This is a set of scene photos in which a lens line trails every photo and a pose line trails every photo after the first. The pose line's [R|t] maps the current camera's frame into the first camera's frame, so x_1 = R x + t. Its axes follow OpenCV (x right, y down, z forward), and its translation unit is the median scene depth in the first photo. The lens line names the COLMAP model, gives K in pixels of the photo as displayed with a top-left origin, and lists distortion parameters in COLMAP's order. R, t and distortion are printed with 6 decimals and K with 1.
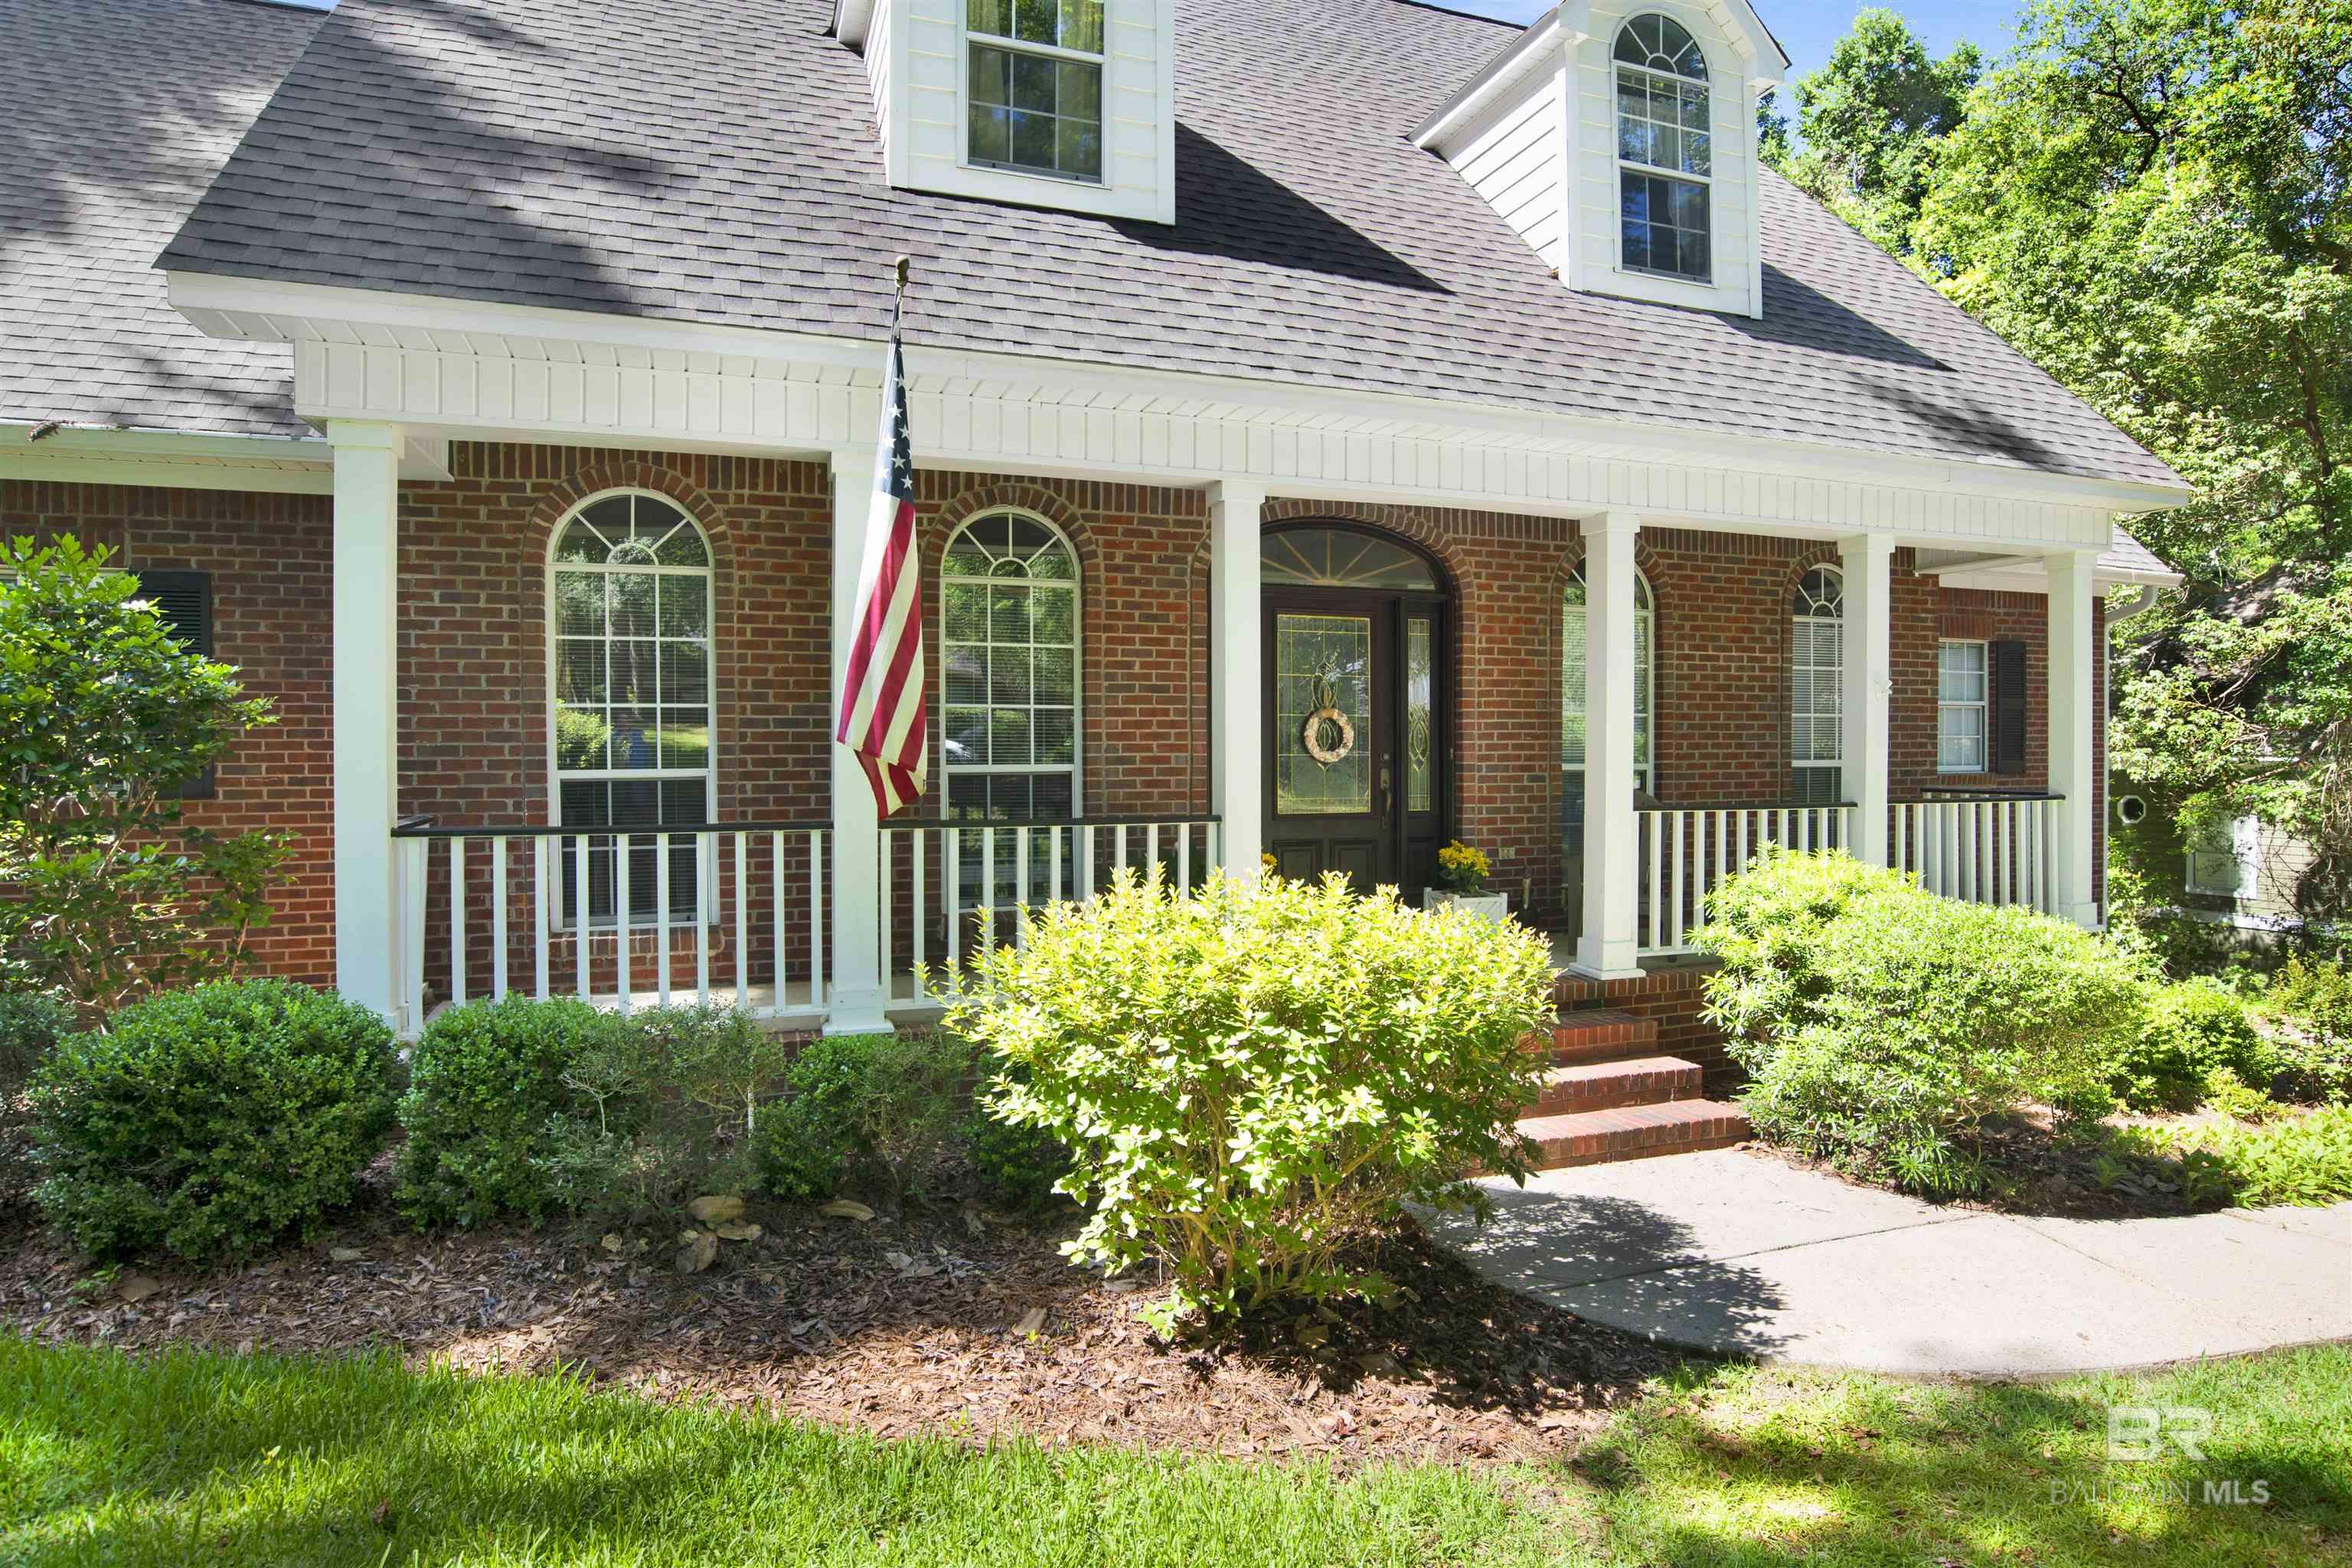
lens RADIAL K [[1250.4, 0, 1179.5], [0, 1250.4, 796.9], [0, 0, 1]] dist [-0.064704, 0.020708]
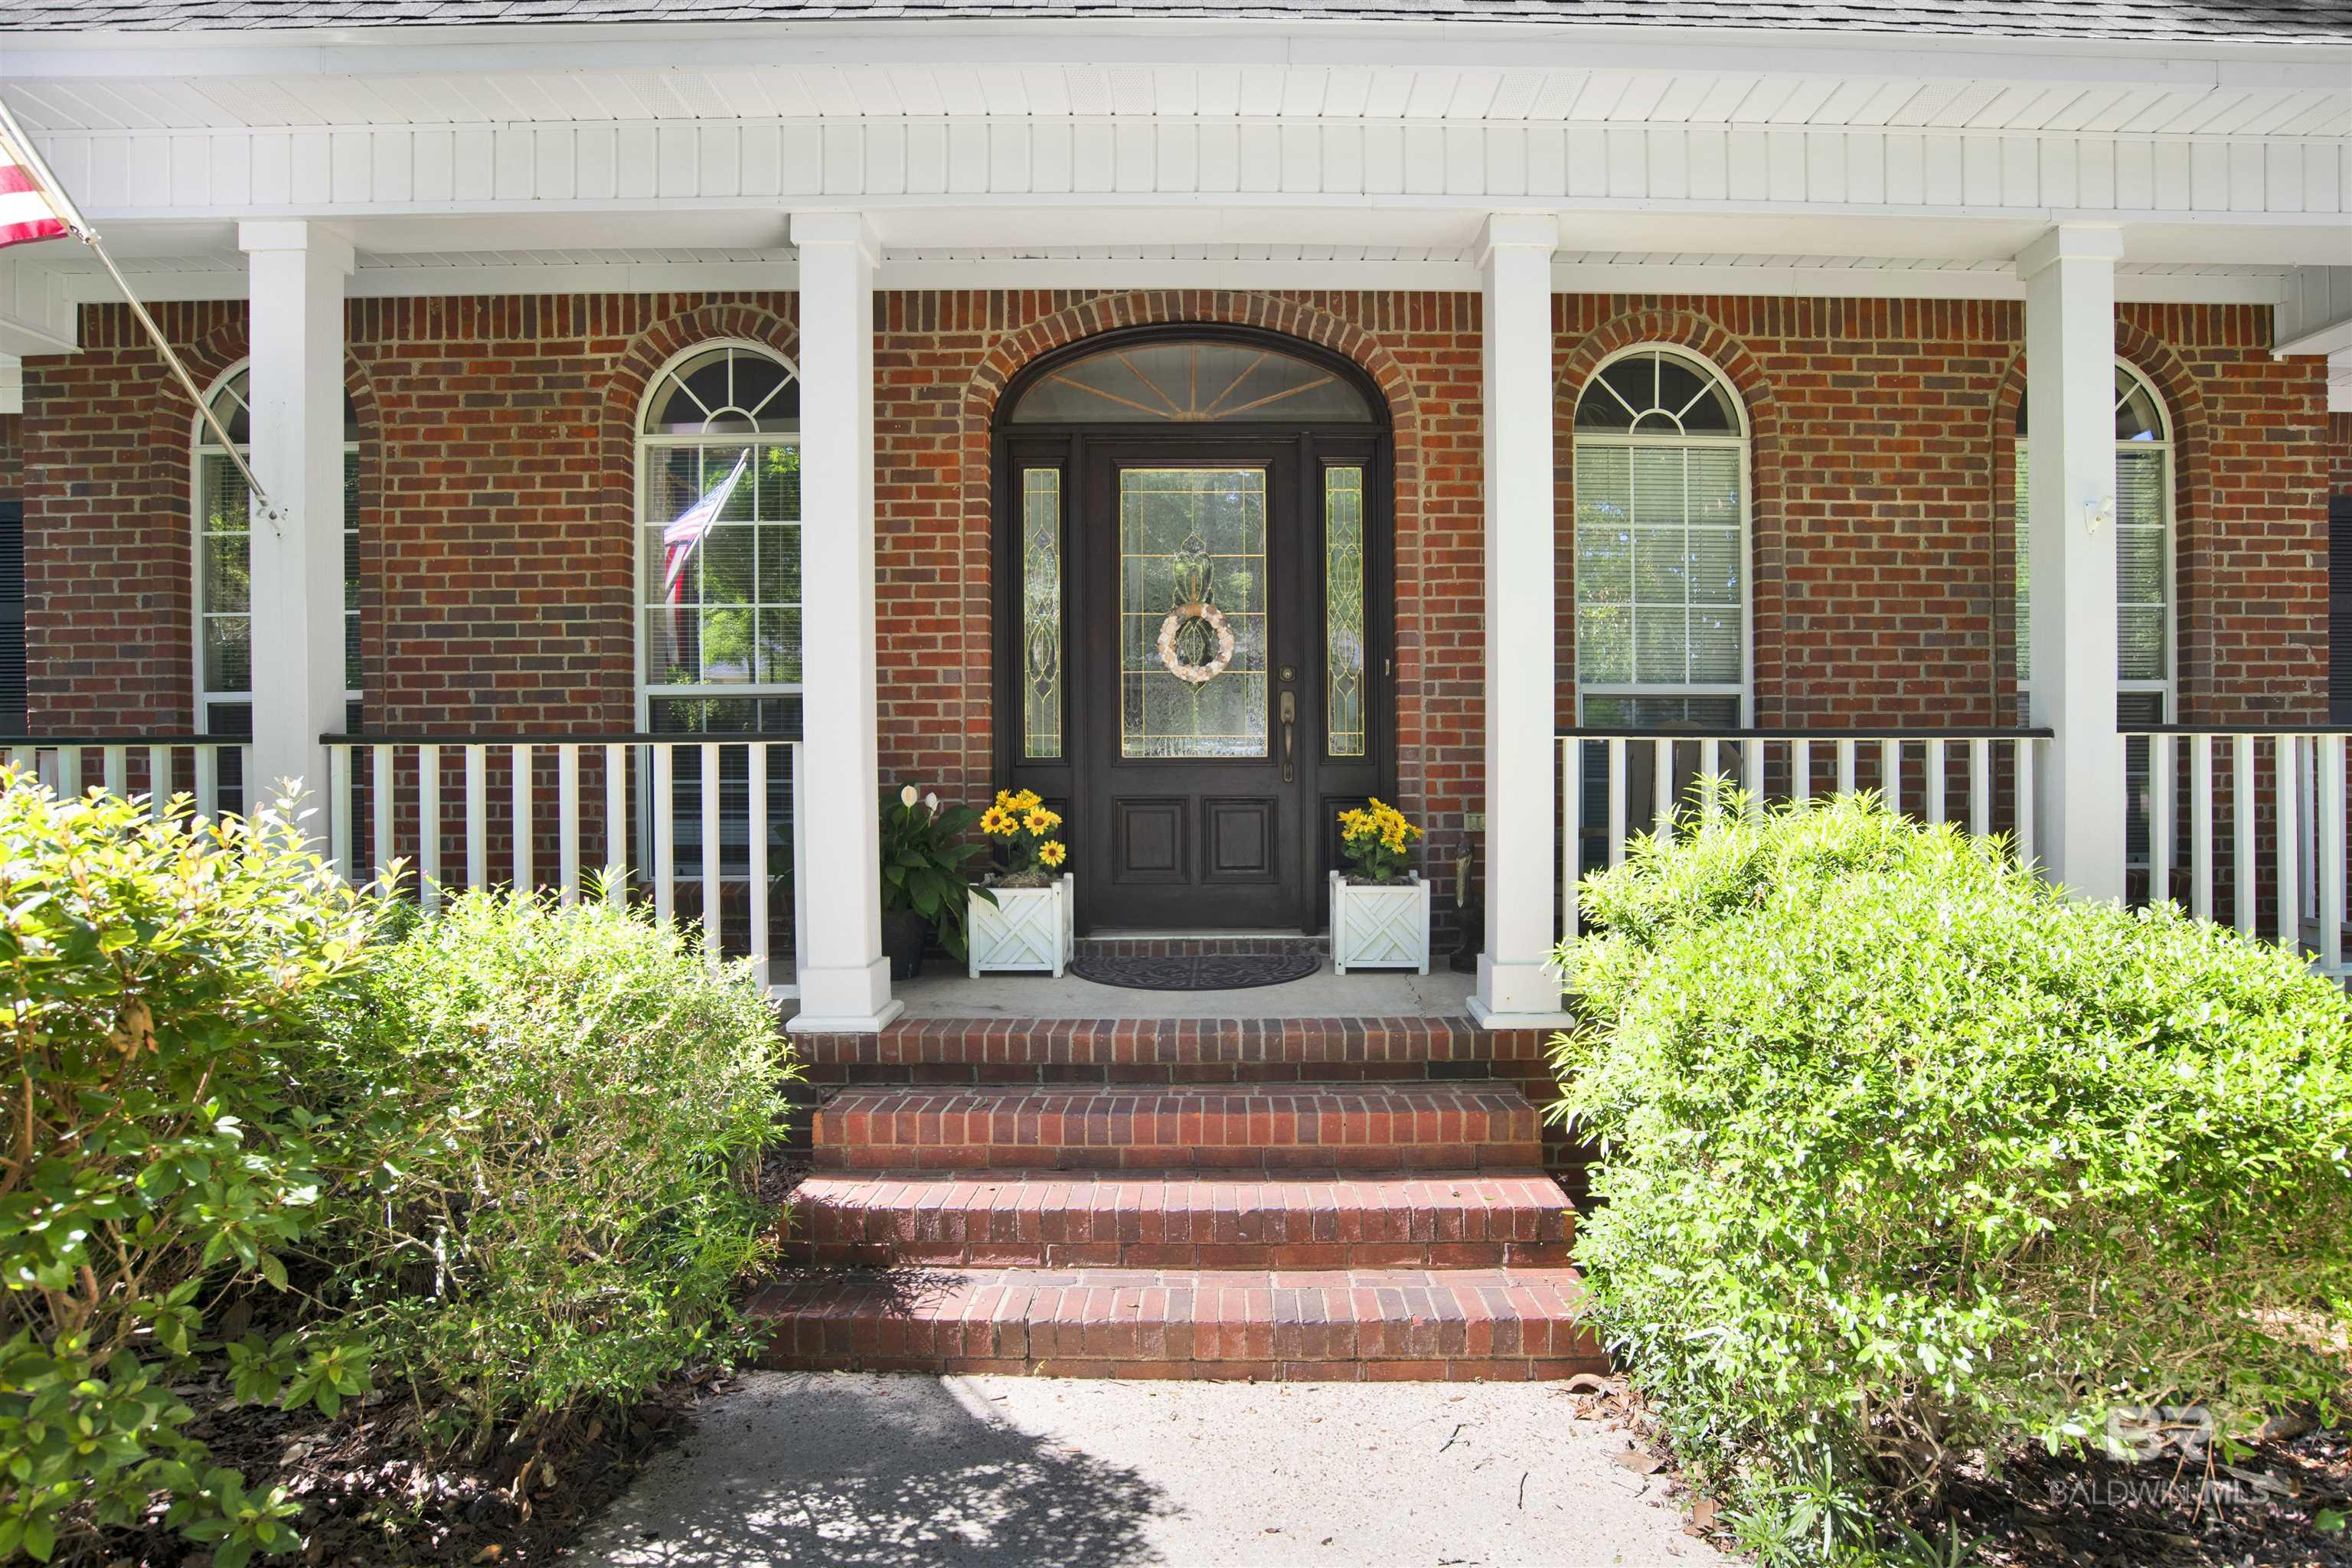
lens RADIAL K [[1250.4, 0, 1256.6], [0, 1250.4, 801.5], [0, 0, 1]] dist [-0.064704, 0.020708]
pose [[0.954922, 0.009116, -0.296717, 0.412431], [-0.011532, 0.999913, -0.006393, 0.048167], [0.296633, 0.009527, 0.954944, 0.420999]]
